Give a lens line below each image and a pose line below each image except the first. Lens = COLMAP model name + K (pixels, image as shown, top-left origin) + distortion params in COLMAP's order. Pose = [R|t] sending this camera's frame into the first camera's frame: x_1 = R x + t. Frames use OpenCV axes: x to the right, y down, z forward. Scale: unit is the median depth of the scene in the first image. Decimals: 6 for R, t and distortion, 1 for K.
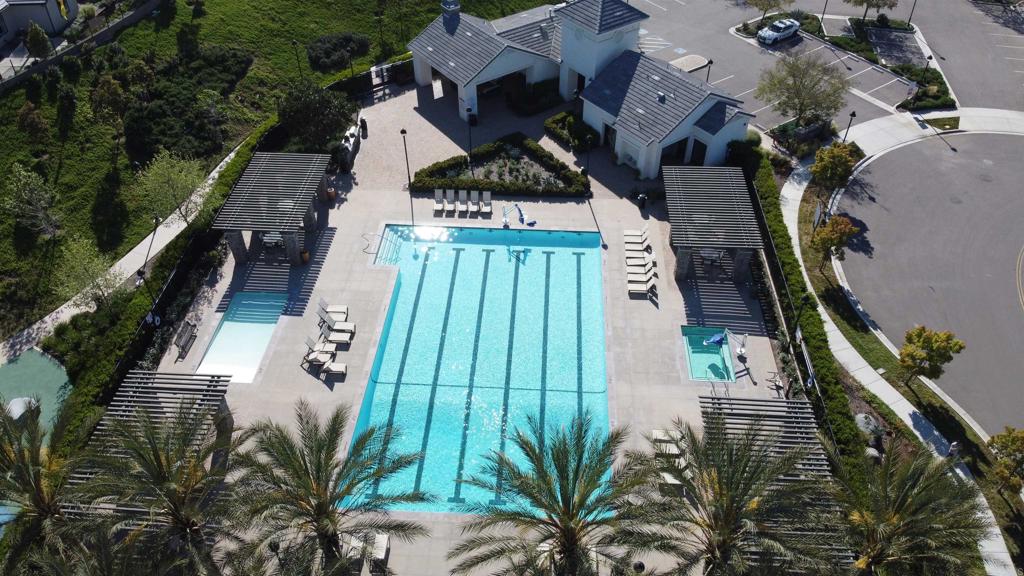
lens RADIAL K [[749.3, 0, 512.0], [0, 749.3, 288.0], [0, 0, 1]] dist [0.002876, 0.000969]
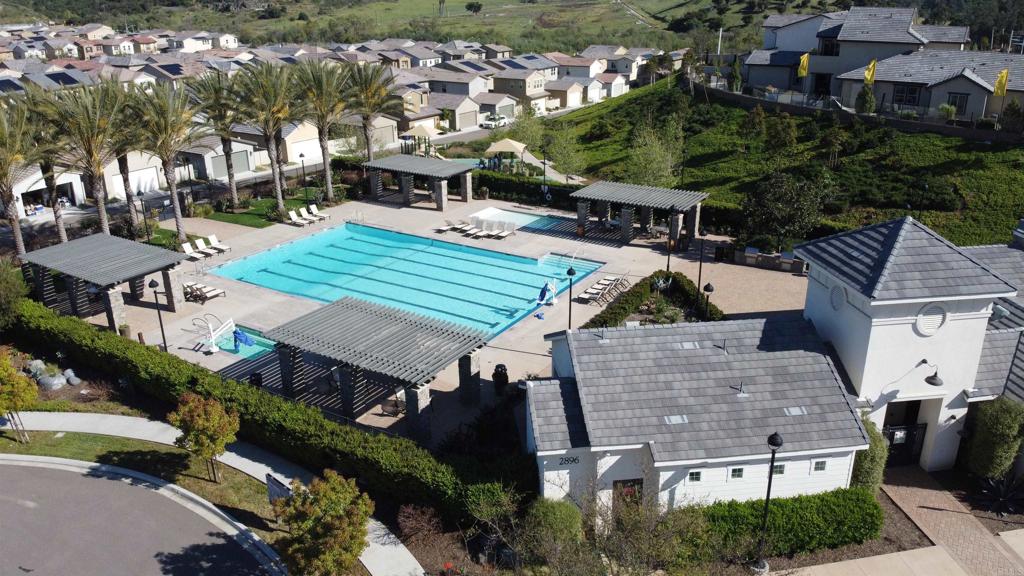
lens RADIAL K [[749.3, 0, 512.0], [0, 749.3, 288.0], [0, 0, 1]] dist [0.002876, 0.000969]
pose [[-0.476643, 0.317928, -0.819594, 0.715220], [-0.581792, 0.584850, 0.565215, -0.557369], [0.659037, 0.746239, -0.093797, 1.067833]]
